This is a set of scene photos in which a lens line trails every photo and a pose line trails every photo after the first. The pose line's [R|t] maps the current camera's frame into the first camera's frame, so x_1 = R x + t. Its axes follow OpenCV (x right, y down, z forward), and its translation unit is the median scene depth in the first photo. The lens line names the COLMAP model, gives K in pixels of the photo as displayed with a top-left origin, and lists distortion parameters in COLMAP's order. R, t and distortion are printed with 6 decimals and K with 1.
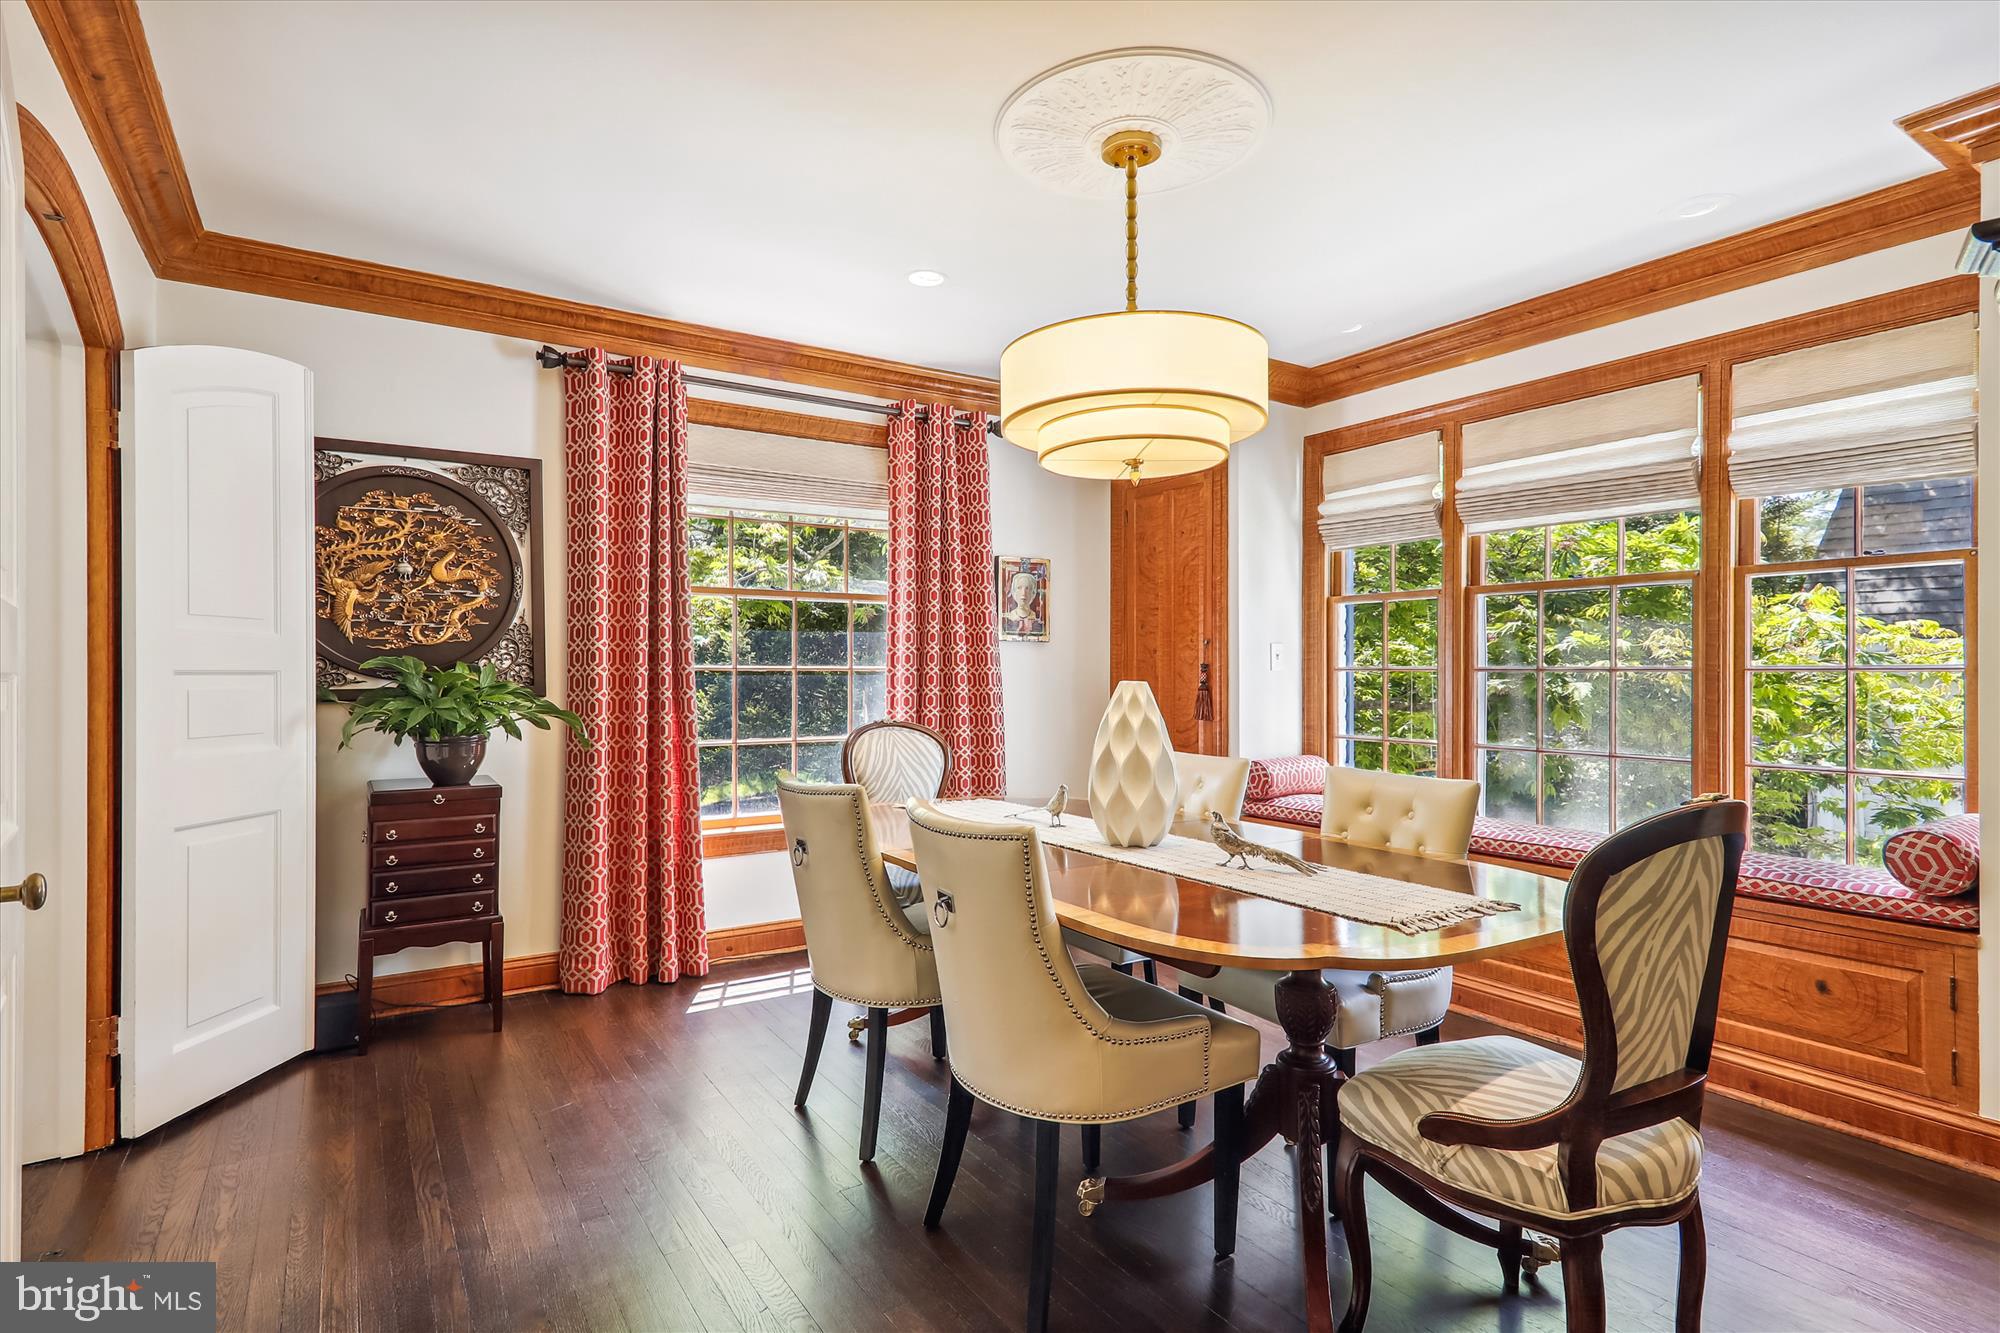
lens RADIAL K [[1005.3, 0, 1007.3], [0, 1005.3, 655.2], [0, 0, 1]] dist [0.042846, -0.015976]
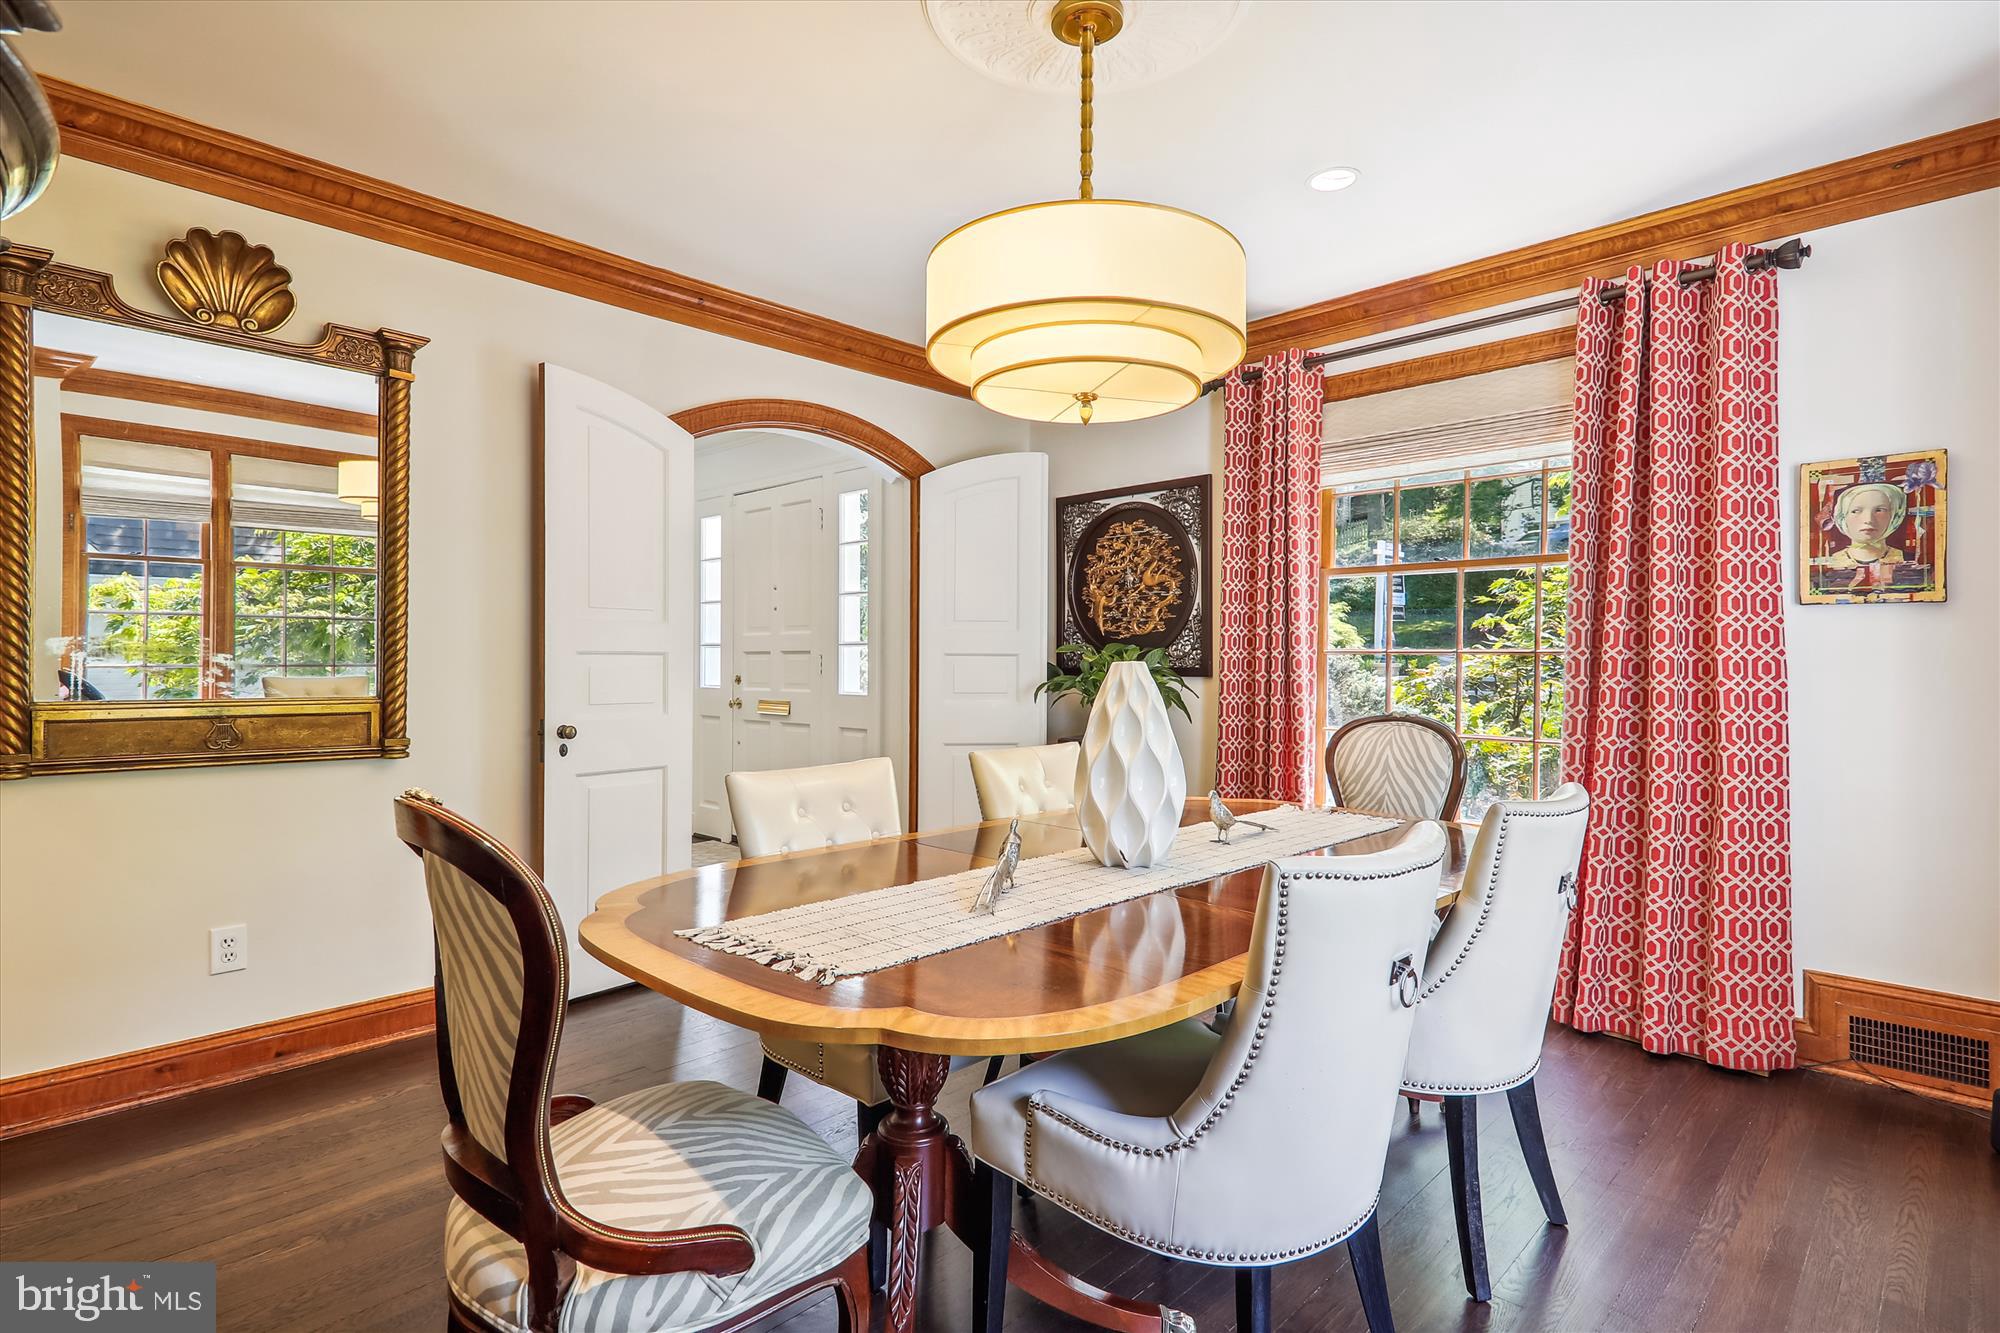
lens RADIAL K [[1005.3, 0, 1007.3], [0, 1005.3, 655.2], [0, 0, 1]] dist [0.042846, -0.015976]
pose [[0.225841, -0.000697, -0.974164, 0.640585], [0.012483, 0.999920, 0.002178, 0.011139], [0.974084, -0.012652, 0.225832, 0.524050]]
